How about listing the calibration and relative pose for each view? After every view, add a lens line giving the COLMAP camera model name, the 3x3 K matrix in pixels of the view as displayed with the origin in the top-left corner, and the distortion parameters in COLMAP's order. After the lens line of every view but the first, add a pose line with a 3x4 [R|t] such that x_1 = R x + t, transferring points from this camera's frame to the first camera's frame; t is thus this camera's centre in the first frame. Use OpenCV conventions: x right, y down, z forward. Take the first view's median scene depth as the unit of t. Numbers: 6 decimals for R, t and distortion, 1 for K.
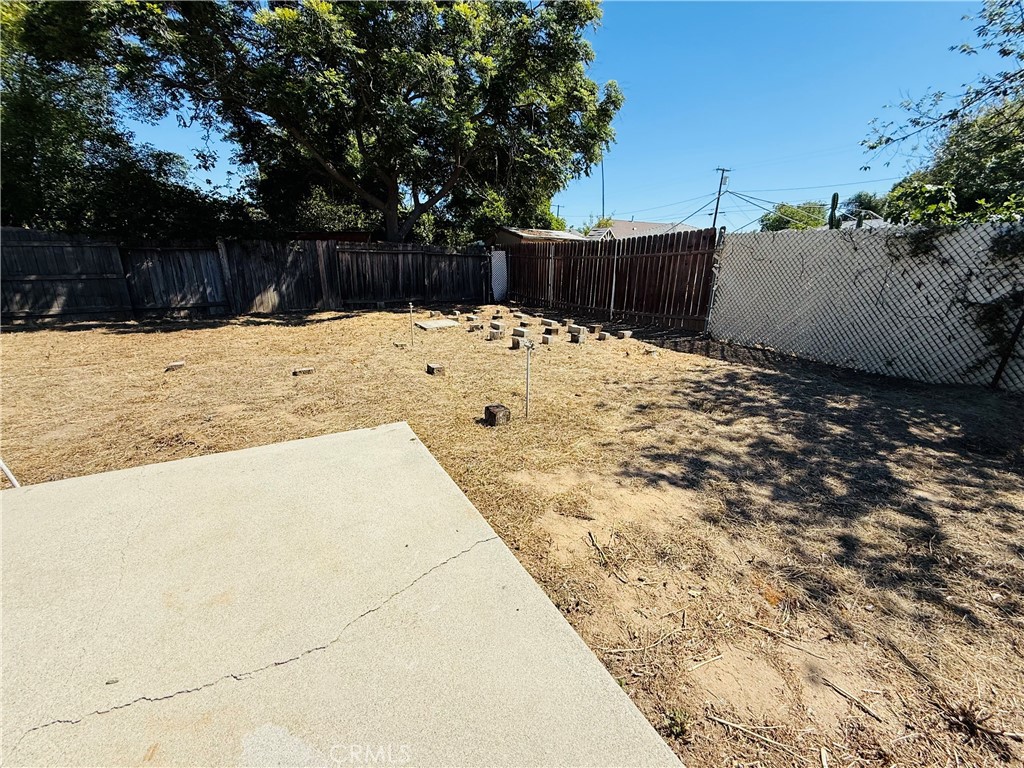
lens RADIAL K [[404.7, 0, 507.8], [0, 404.7, 382.7], [0, 0, 1]] dist [-0.001063, 0.000281]
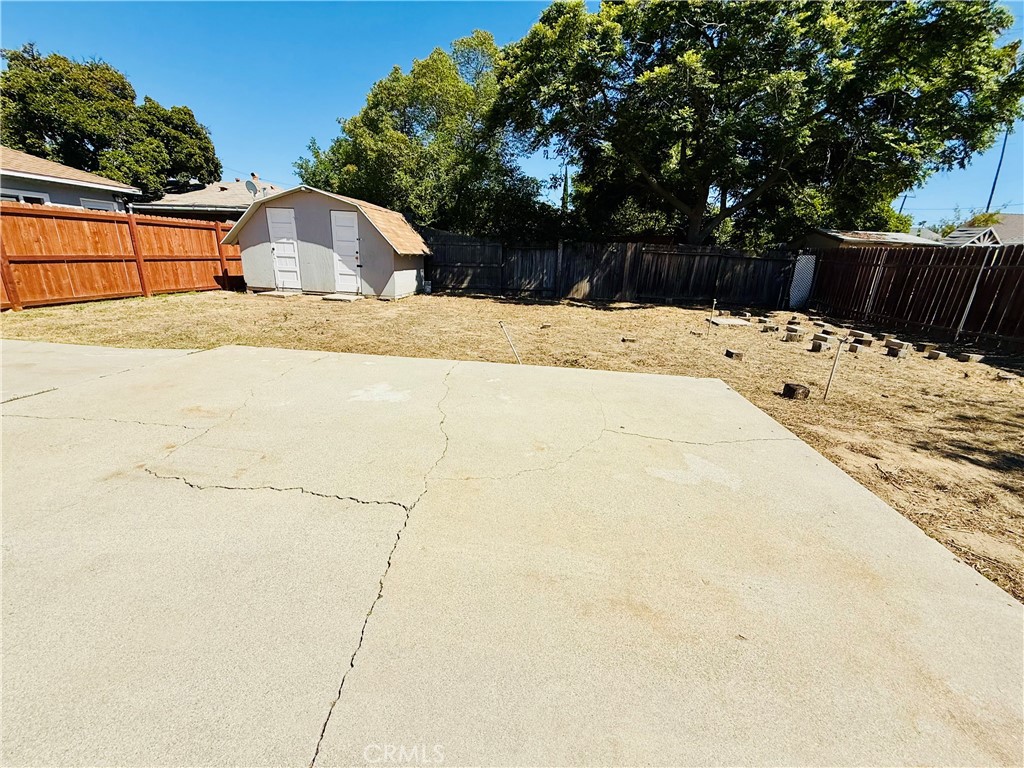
lens RADIAL K [[404.7, 0, 507.8], [0, 404.7, 382.7], [0, 0, 1]] dist [-0.001063, 0.000281]
pose [[0.816406, 0.198582, -0.542261, -0.032794], [-0.196899, 0.978469, 0.061882, 0.061128], [0.542874, 0.056250, 0.837928, -0.212940]]
